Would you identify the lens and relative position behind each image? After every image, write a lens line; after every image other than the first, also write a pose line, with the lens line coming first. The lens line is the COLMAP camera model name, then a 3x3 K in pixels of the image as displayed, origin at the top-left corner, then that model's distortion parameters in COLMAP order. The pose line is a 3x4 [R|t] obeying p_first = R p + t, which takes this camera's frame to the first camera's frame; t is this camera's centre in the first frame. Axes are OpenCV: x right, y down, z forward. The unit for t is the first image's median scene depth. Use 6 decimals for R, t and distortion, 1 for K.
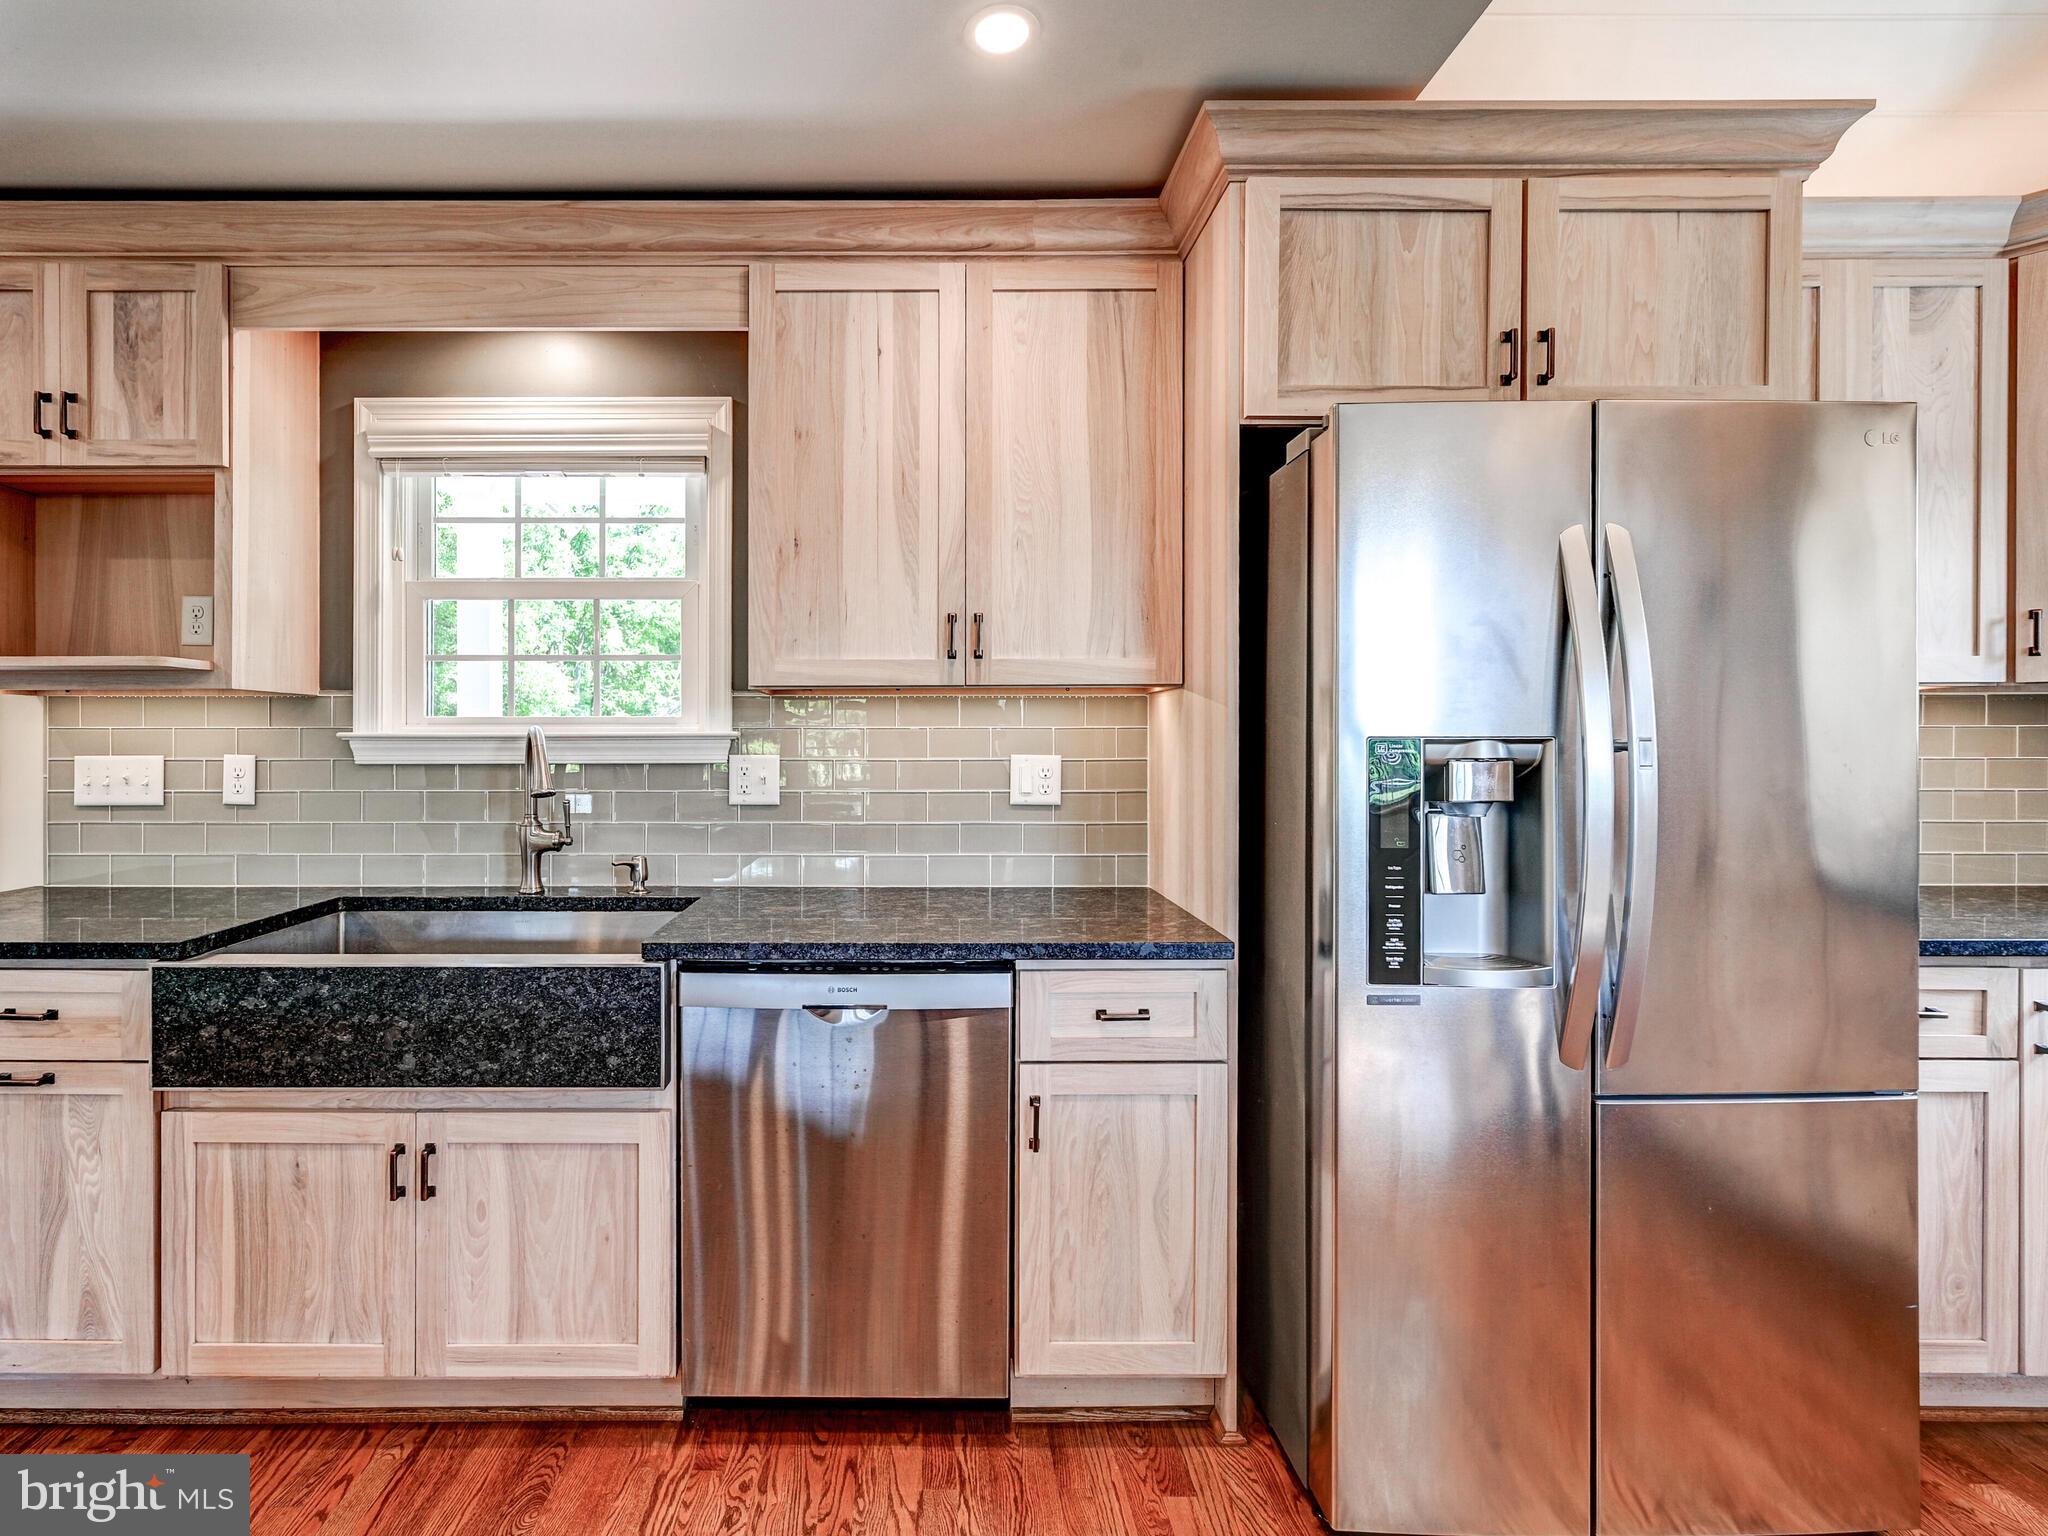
lens RADIAL K [[968.2, 0, 961.0], [0, 968.2, 737.6], [0, 0, 1]] dist [0.001266, -0.000556]
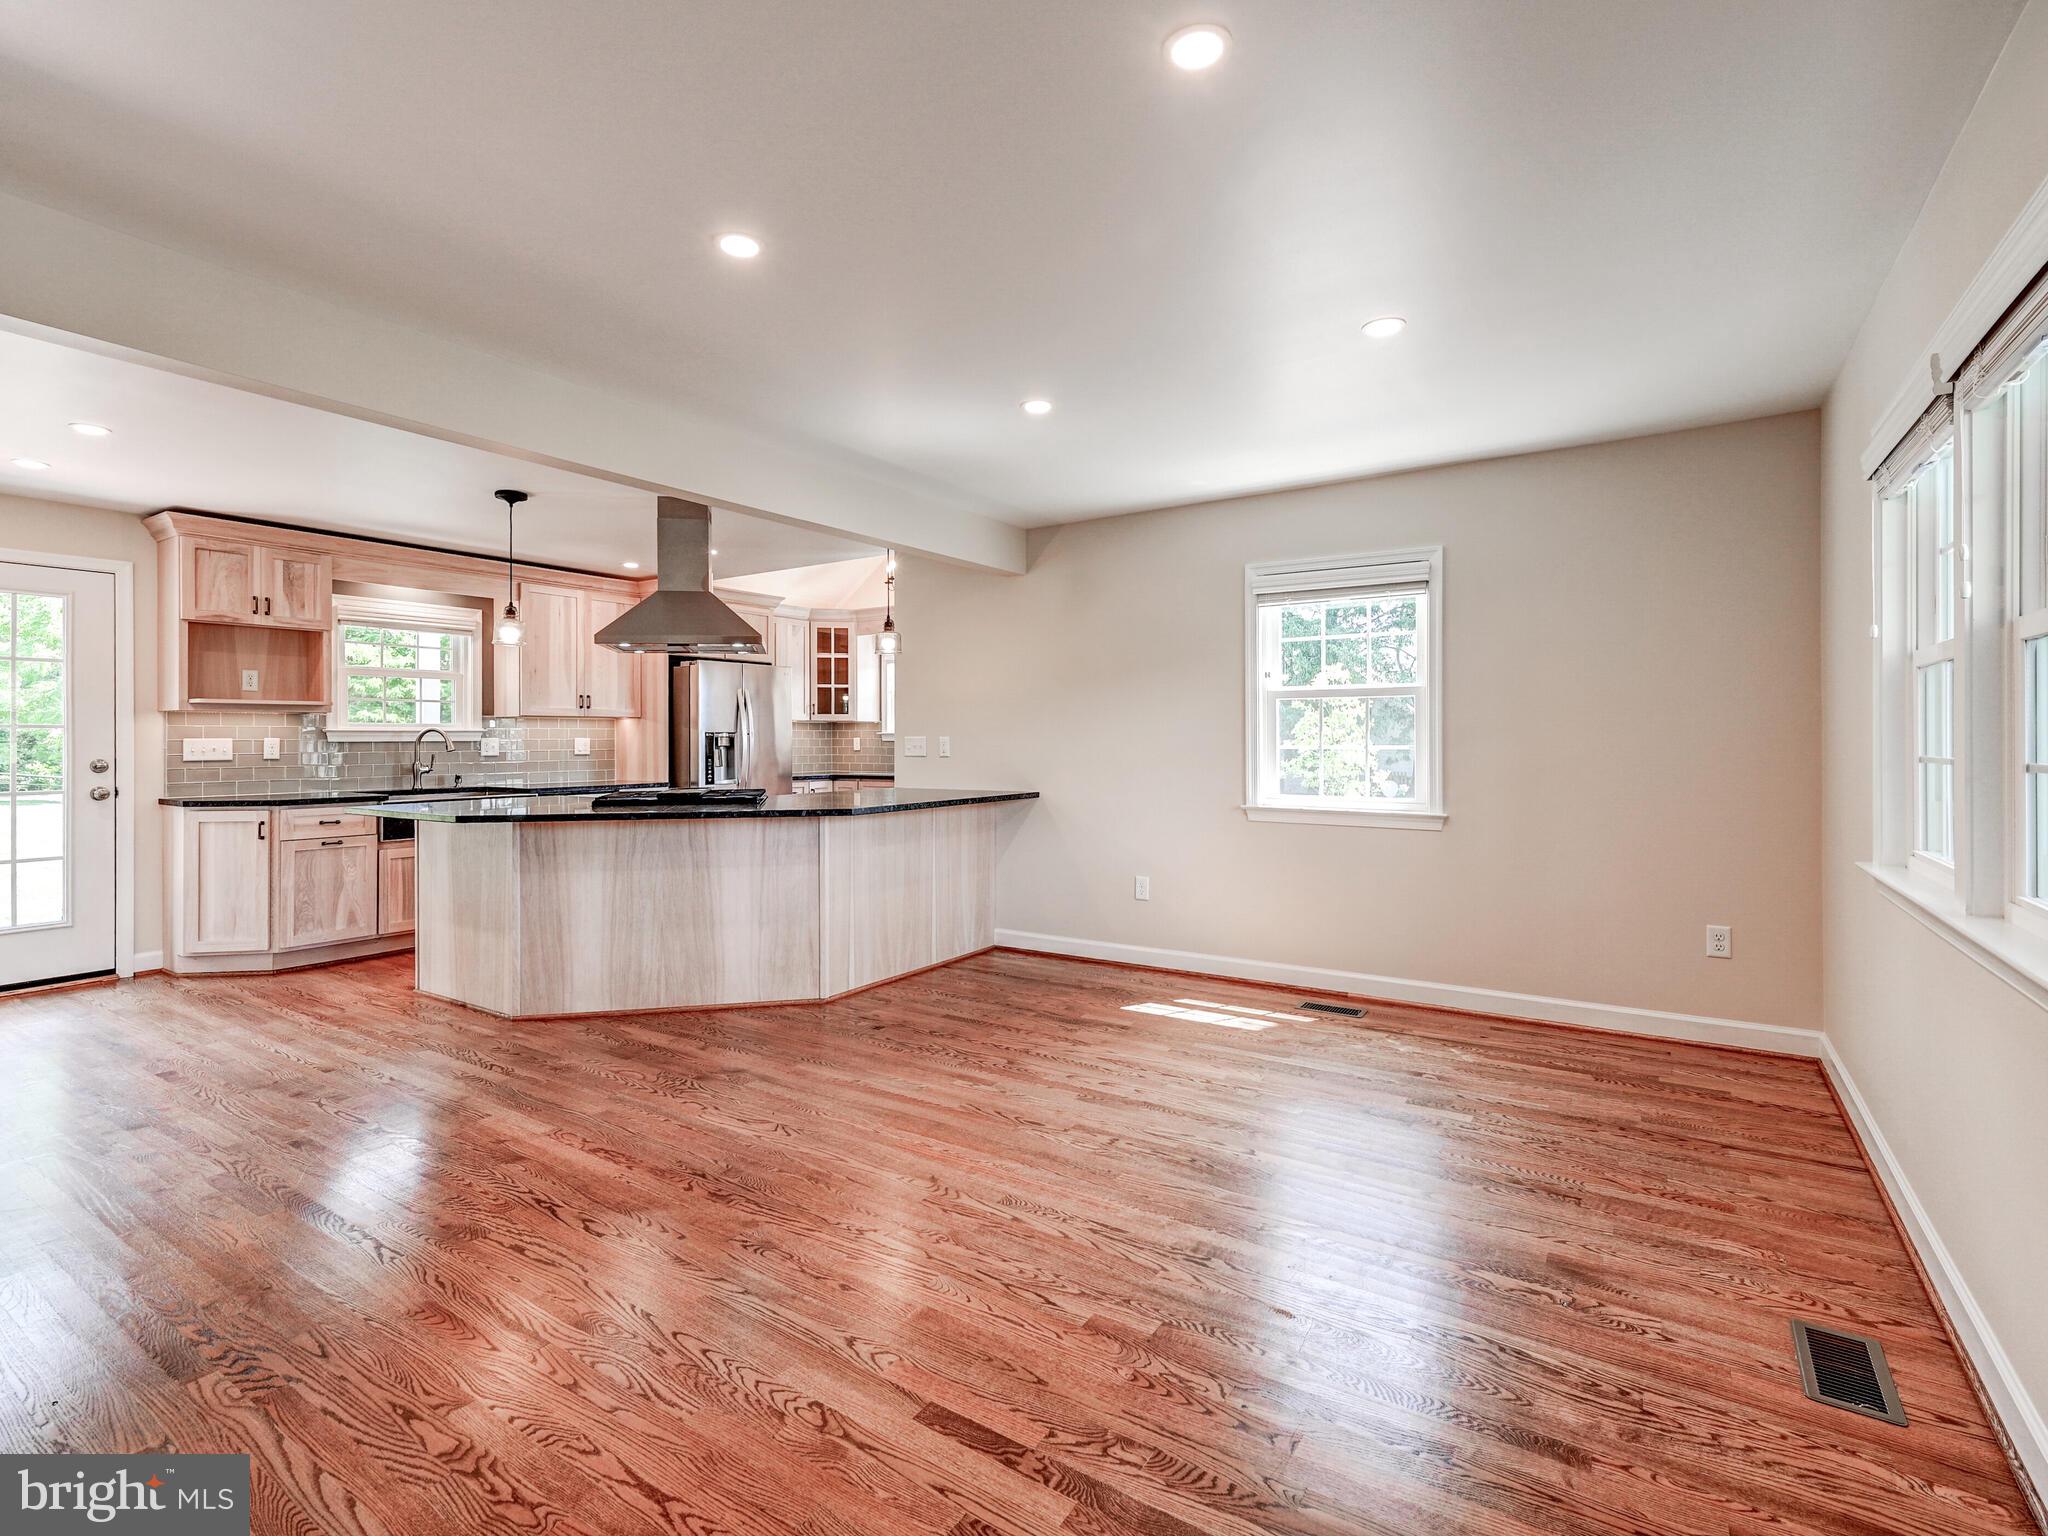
lens RADIAL K [[968.2, 0, 1009.5], [0, 968.2, 738.5], [0, 0, 1]] dist [0.001266, -0.000556]
pose [[0.552400, -0.000411, 0.833579, -2.314582], [-0.001272, 0.999998, 0.001337, 0.017921], [-0.833578, -0.001799, 0.552399, -2.437489]]
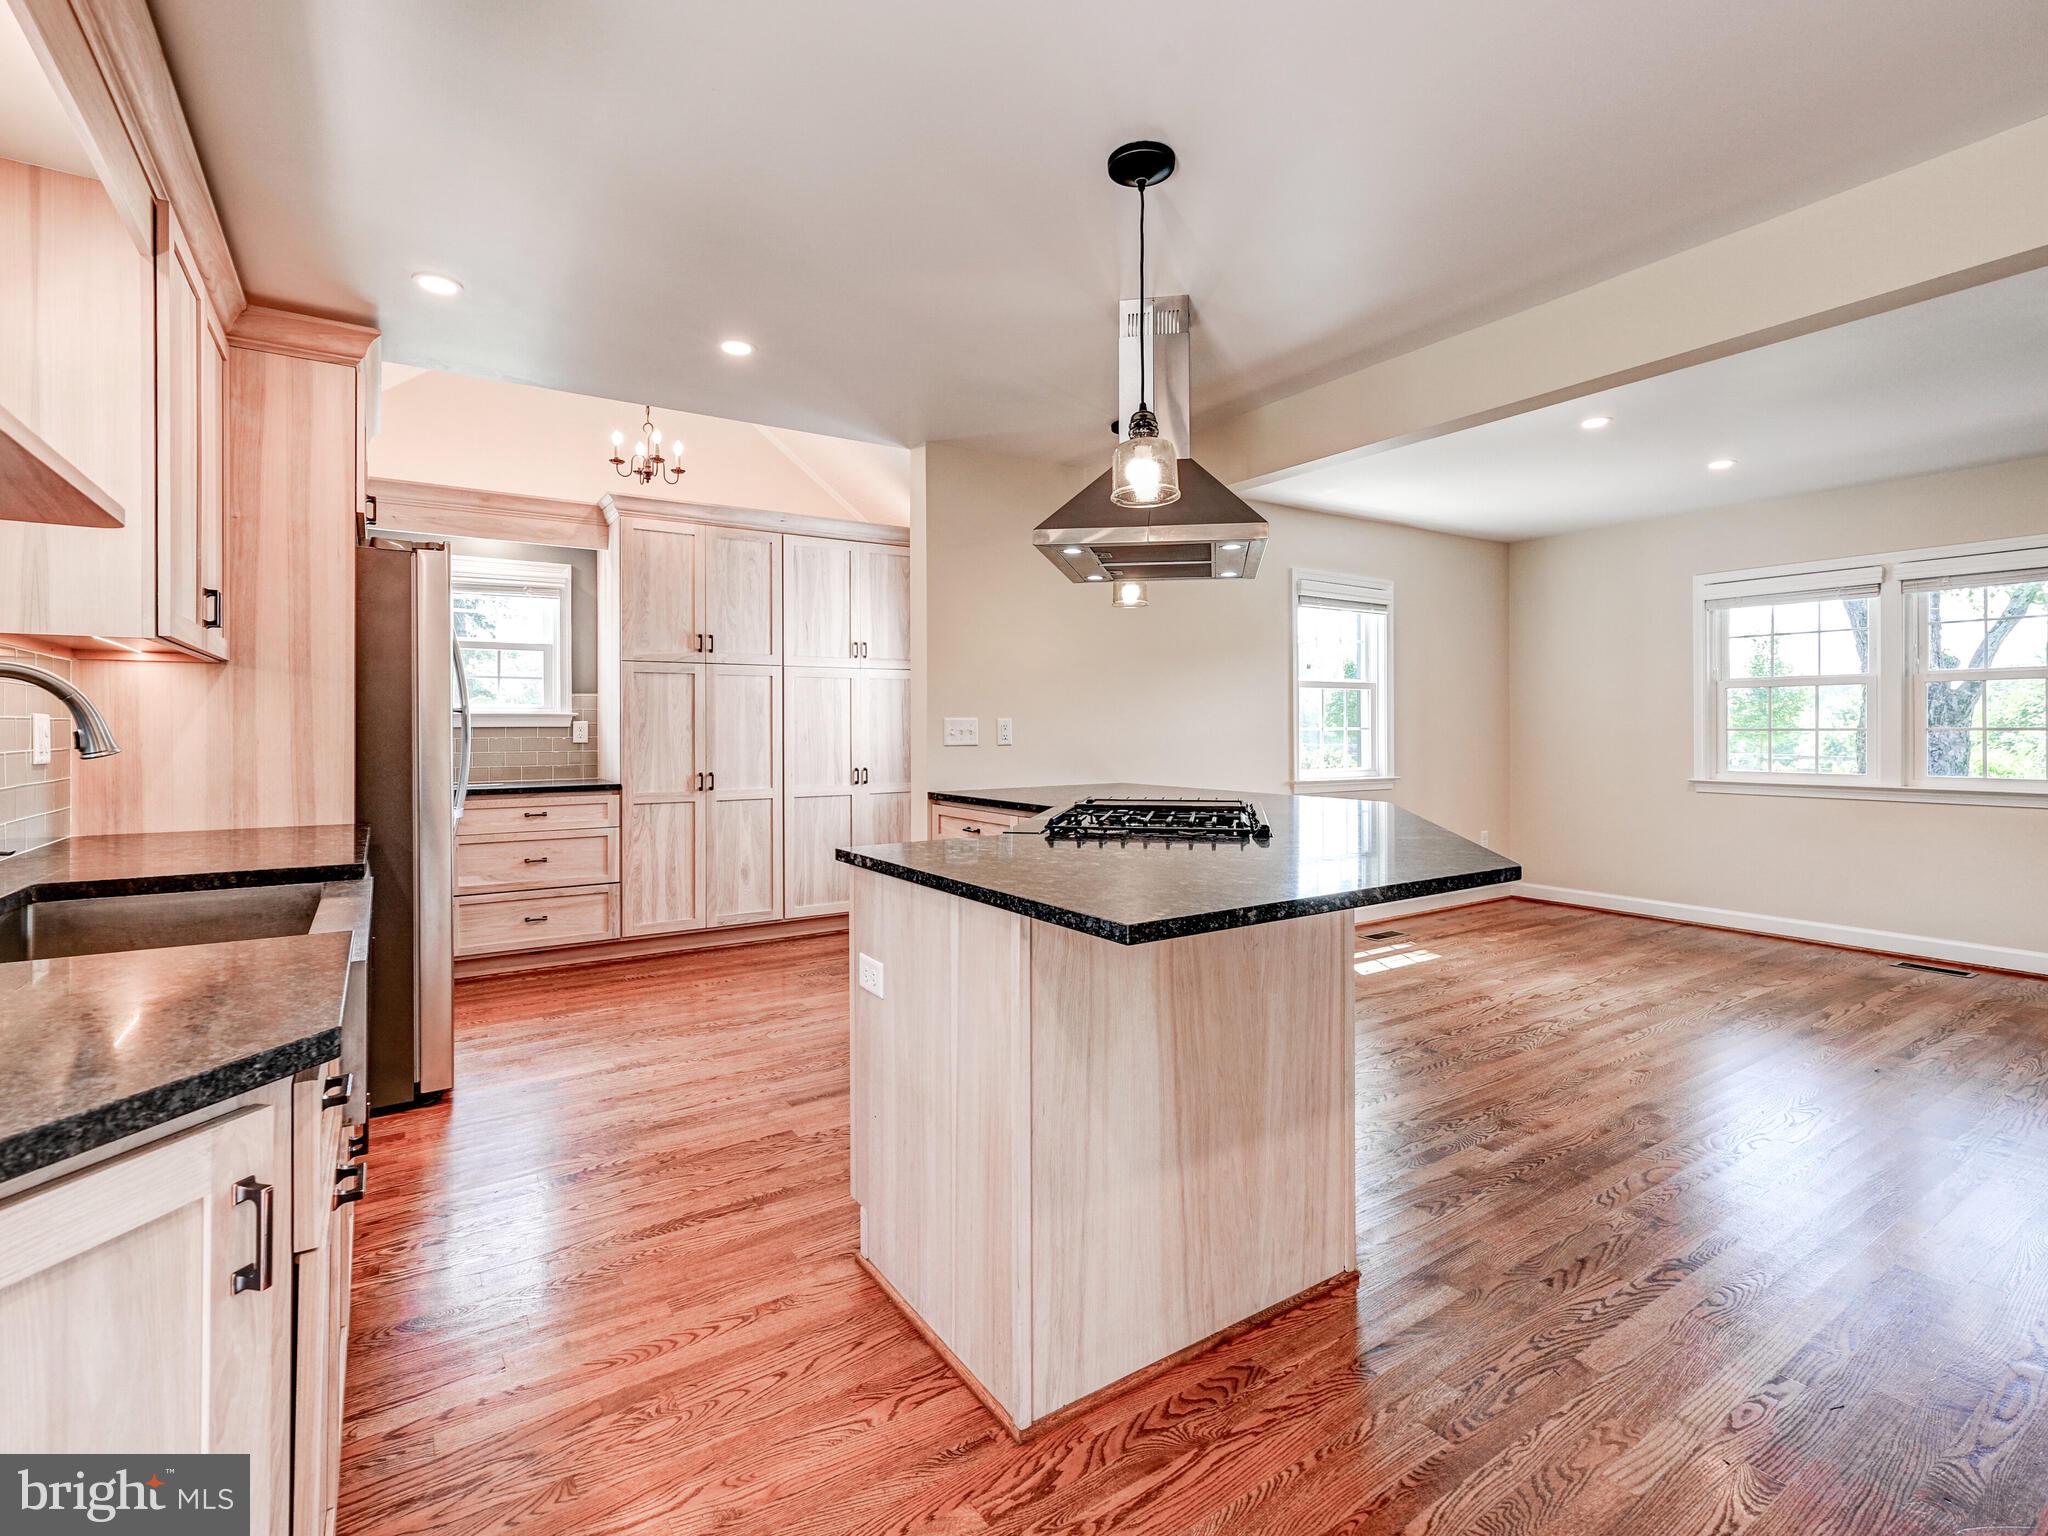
lens RADIAL K [[968.2, 0, 1028.3], [0, 968.2, 735.4], [0, 0, 1]] dist [0.001266, -0.000556]
pose [[-0.558540, -0.005053, 0.829462, -1.749610], [-0.000011, 0.999981, 0.006084, 0.045429], [-0.829478, 0.003389, -0.558530, 0.976137]]
